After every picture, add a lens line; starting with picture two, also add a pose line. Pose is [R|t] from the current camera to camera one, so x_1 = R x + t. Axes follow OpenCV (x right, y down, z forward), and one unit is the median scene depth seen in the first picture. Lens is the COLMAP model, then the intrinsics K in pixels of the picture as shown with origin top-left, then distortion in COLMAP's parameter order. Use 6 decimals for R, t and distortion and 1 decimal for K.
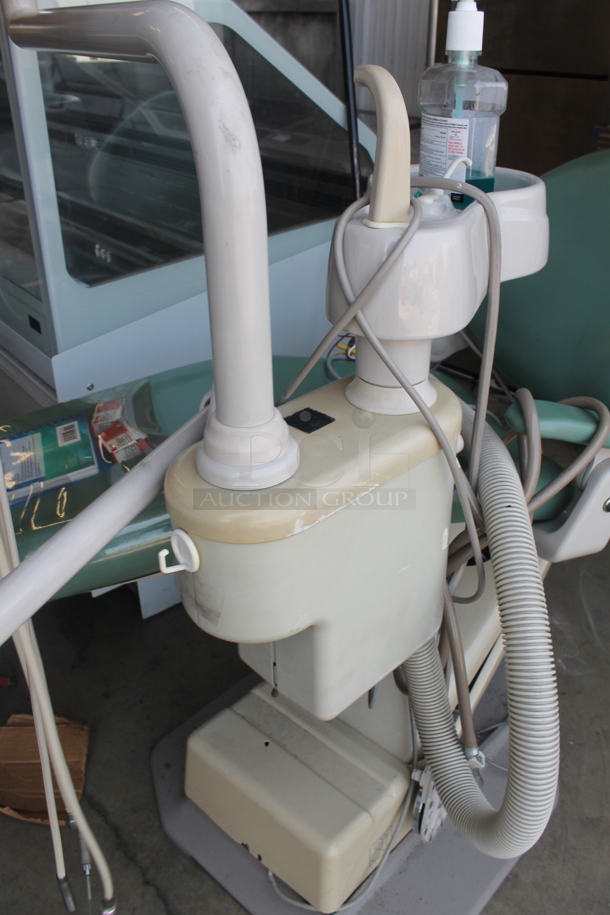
lens RADIAL K [[752.4, 0, 305.0], [0, 752.4, 457.5], [0, 0, 1]] dist [-0.048165, -0.000099]
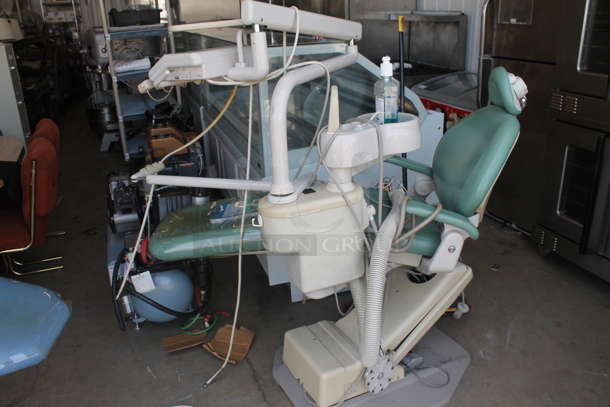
lens RADIAL K [[501.6, 0, 305.0], [0, 501.6, 203.5], [0, 0, 1]] dist [-0.048165, -0.000099]
pose [[0.936044, 0.090047, -0.340166, 0.430280], [-0.141488, 0.981429, -0.129535, 0.167699], [0.322185, 0.169380, 0.931401, -0.584404]]
